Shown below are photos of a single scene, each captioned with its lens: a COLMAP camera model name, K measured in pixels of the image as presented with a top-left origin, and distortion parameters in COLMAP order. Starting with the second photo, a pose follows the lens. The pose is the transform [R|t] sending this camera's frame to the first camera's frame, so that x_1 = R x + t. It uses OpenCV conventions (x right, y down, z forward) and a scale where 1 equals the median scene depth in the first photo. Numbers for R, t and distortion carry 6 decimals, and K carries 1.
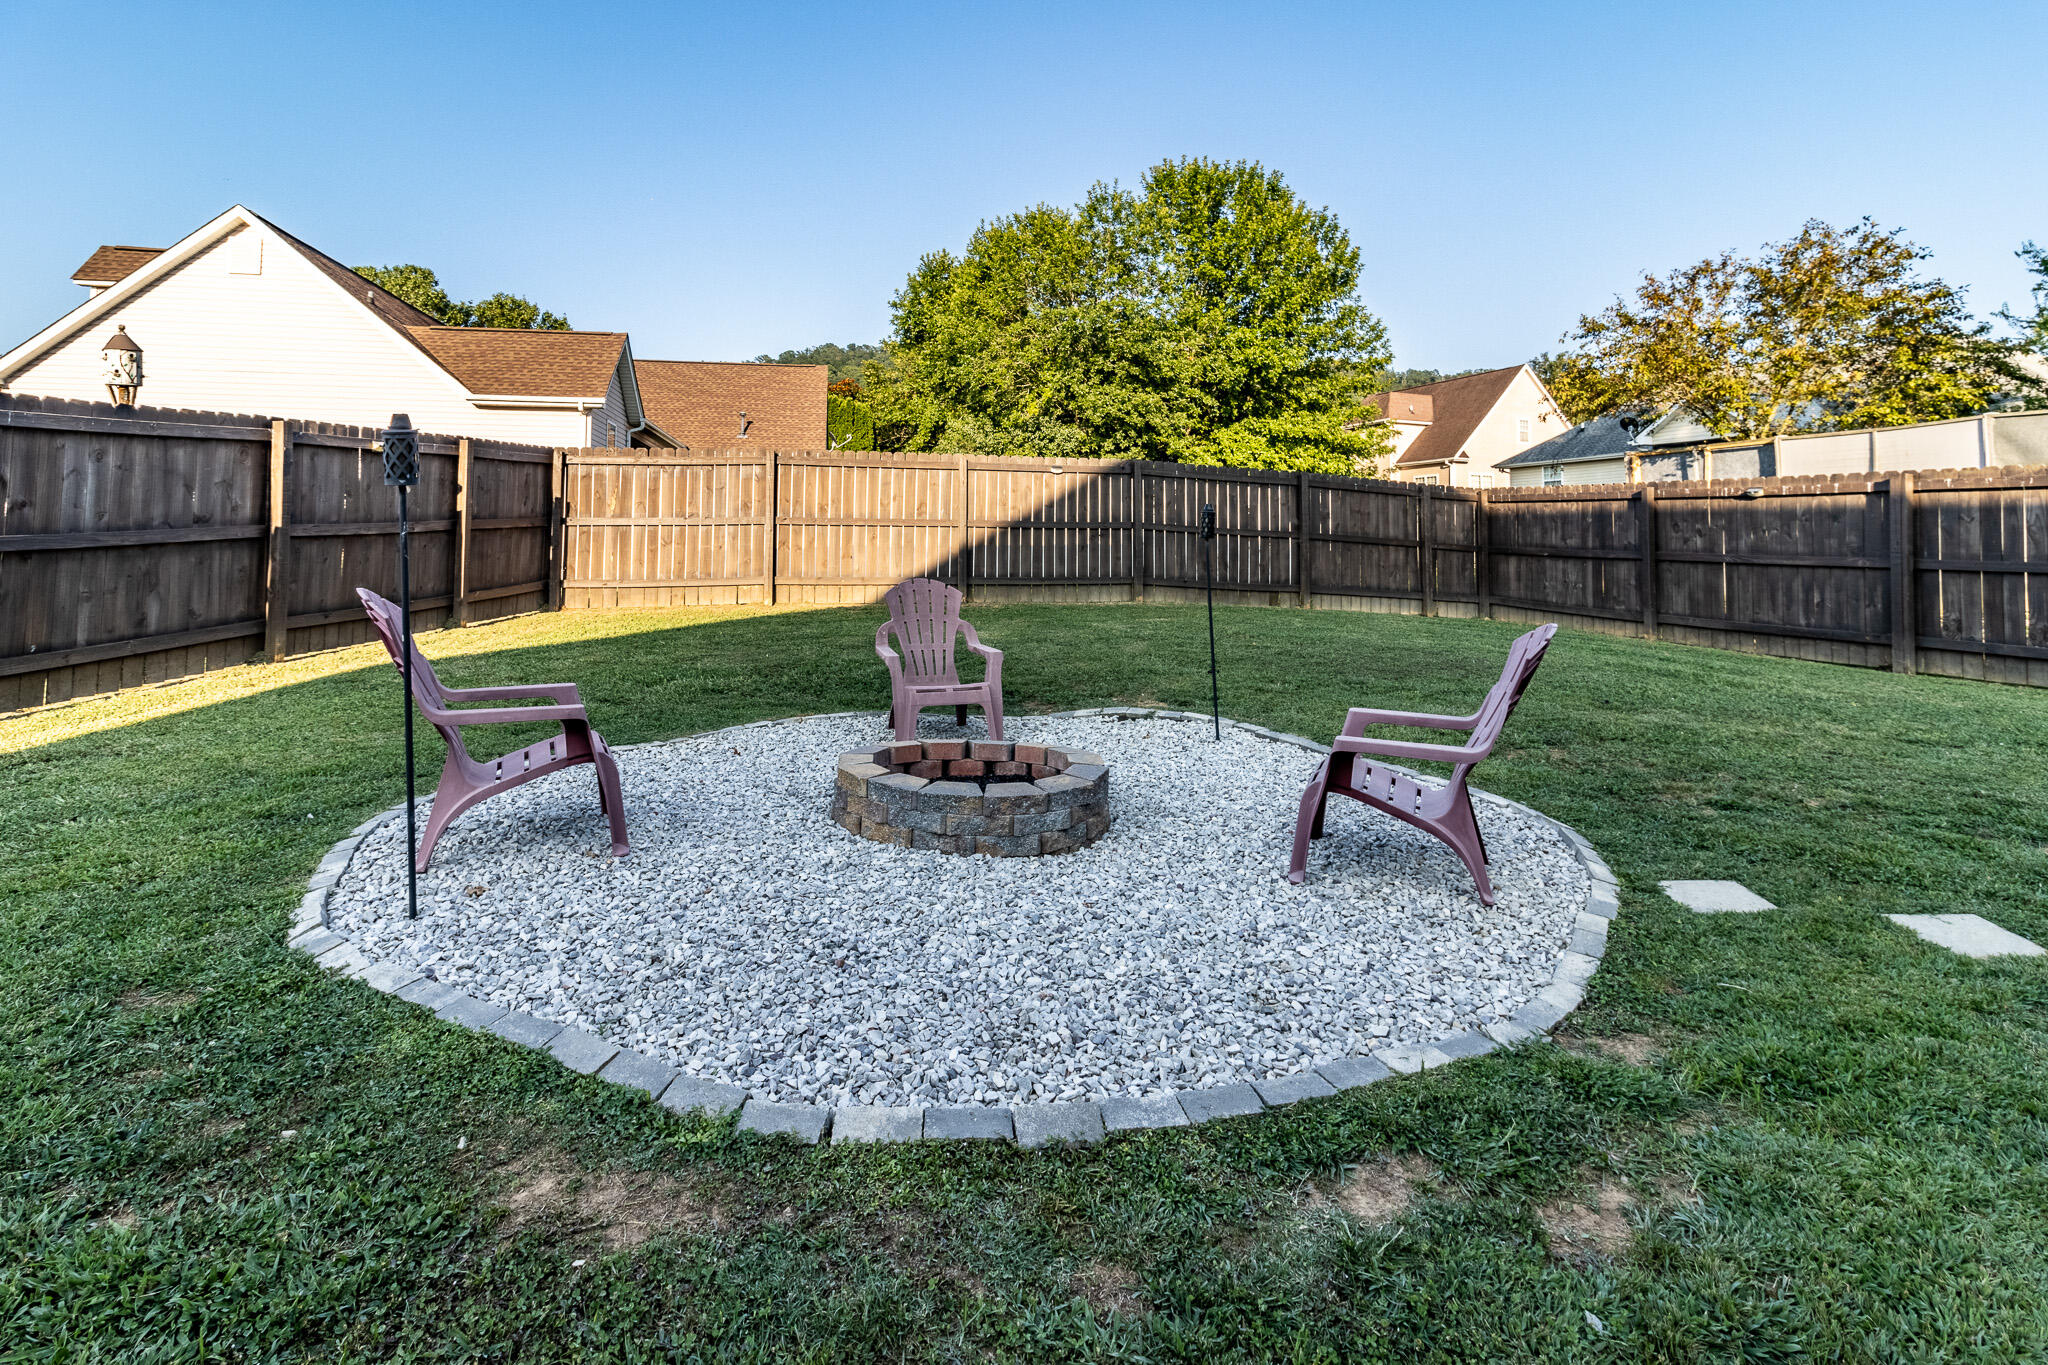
lens RADIAL K [[983.9, 0, 1001.8], [0, 983.9, 508.8], [0, 0, 1]] dist [0.003365, 0.000033]
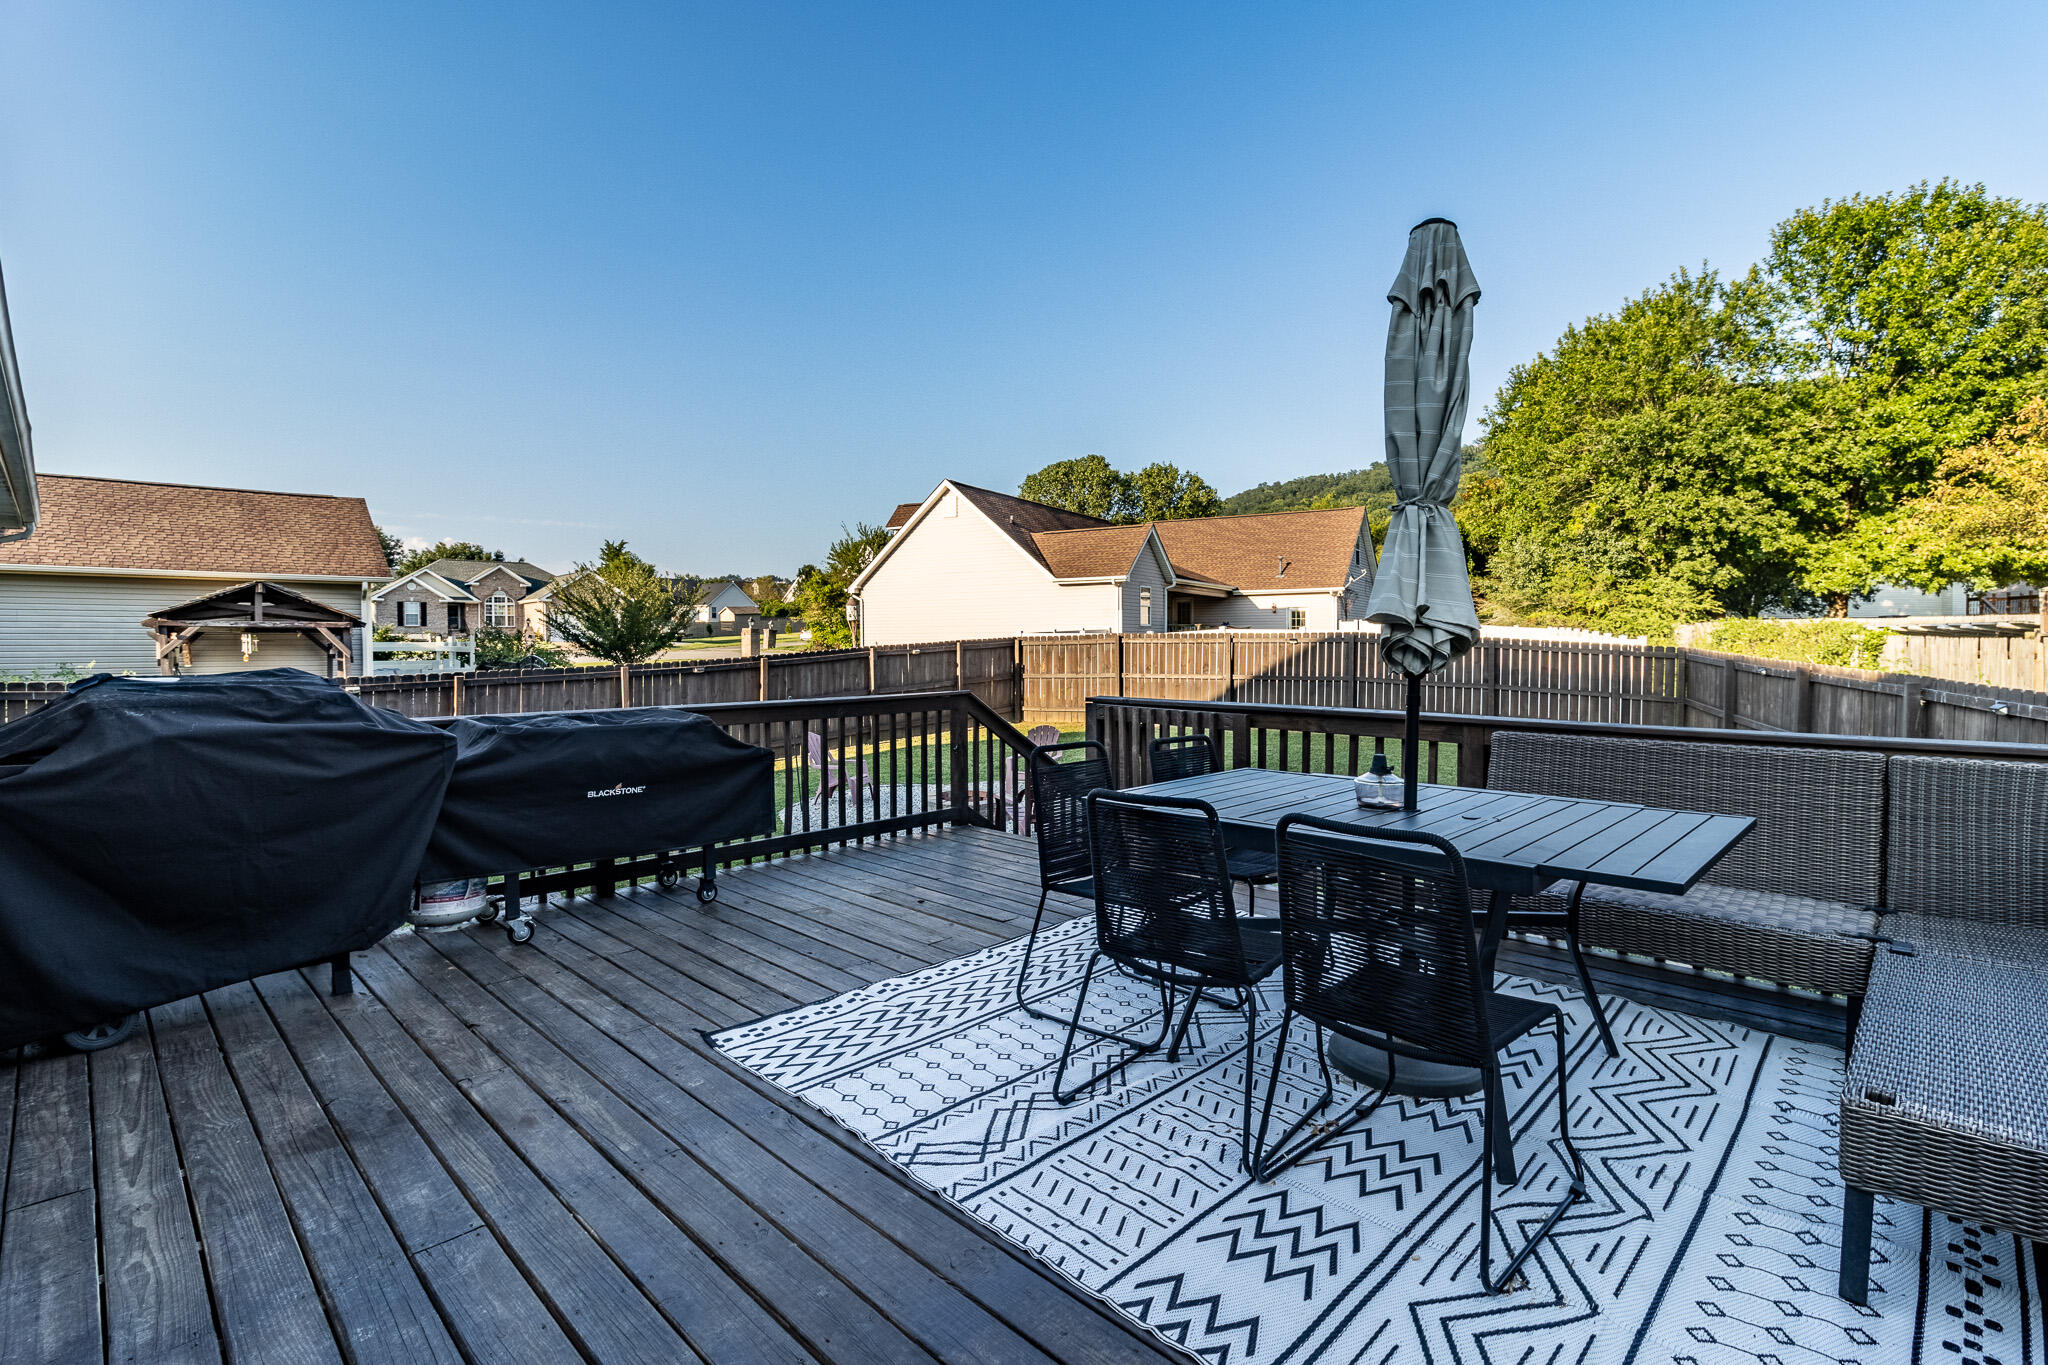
lens RADIAL K [[947.0, 0, 1038.6], [0, 947.0, 669.7], [0, 0, 1]] dist [0.002070, -0.000269]
pose [[0.775493, 0.009187, -0.631289, 0.209156], [0.037253, 0.997486, 0.060278, -0.030747], [0.630256, -0.070263, 0.773202, -0.112340]]
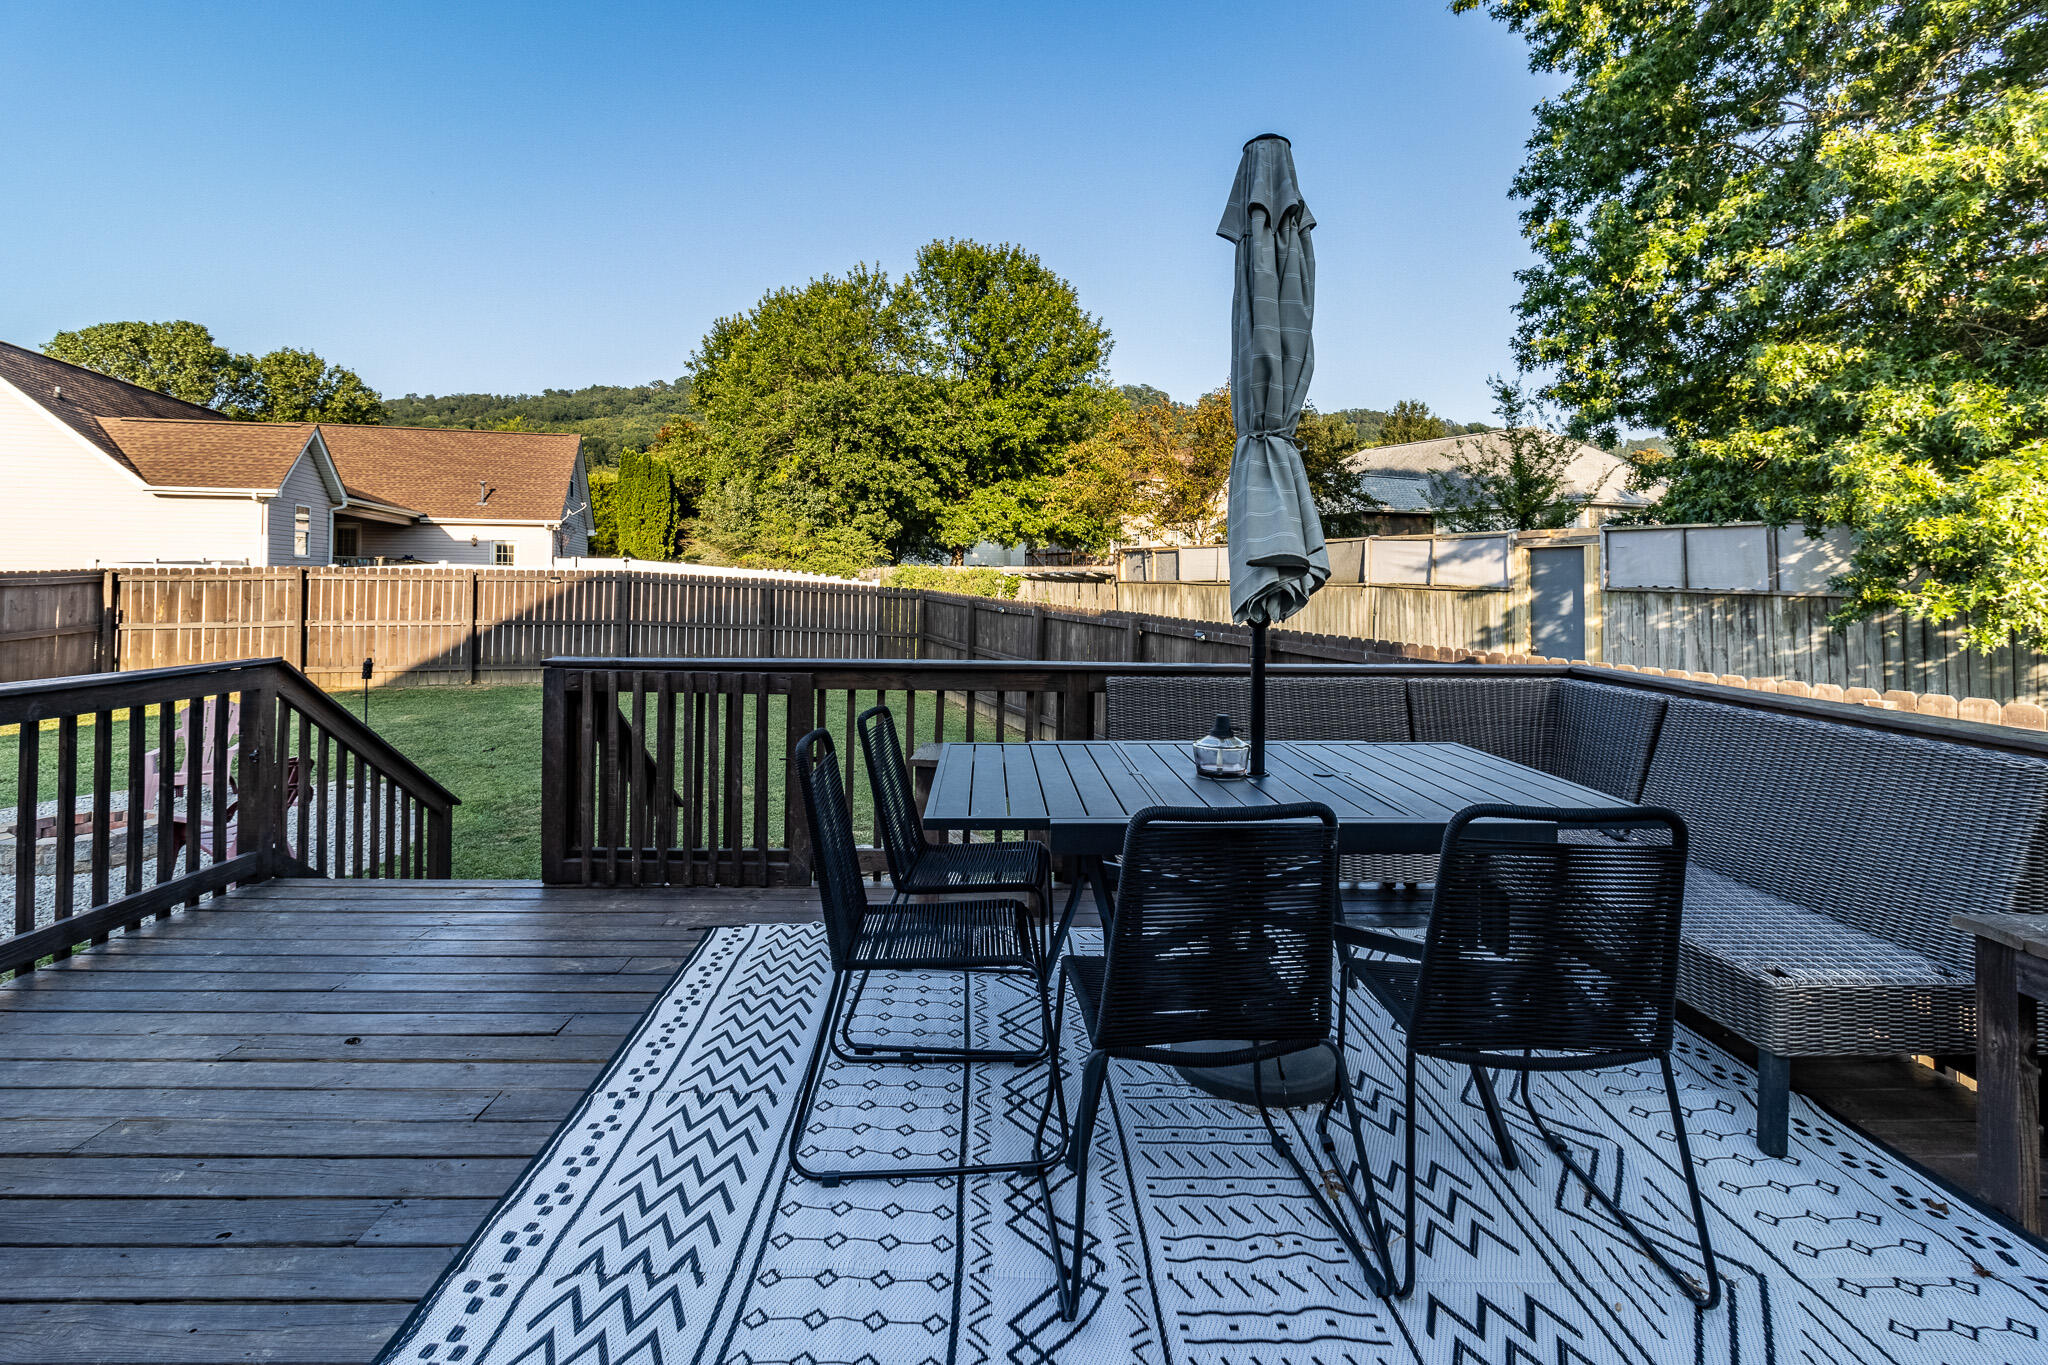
lens RADIAL K [[973.7, 0, 1006.9], [0, 973.7, 572.5], [0, 0, 1]] dist [-0.001581, -0.000086]
pose [[0.994953, 0.002647, 0.100309, 0.163436], [-0.006193, 0.999366, 0.035056, -0.030807], [-0.100153, -0.035501, 0.994339, -0.103734]]
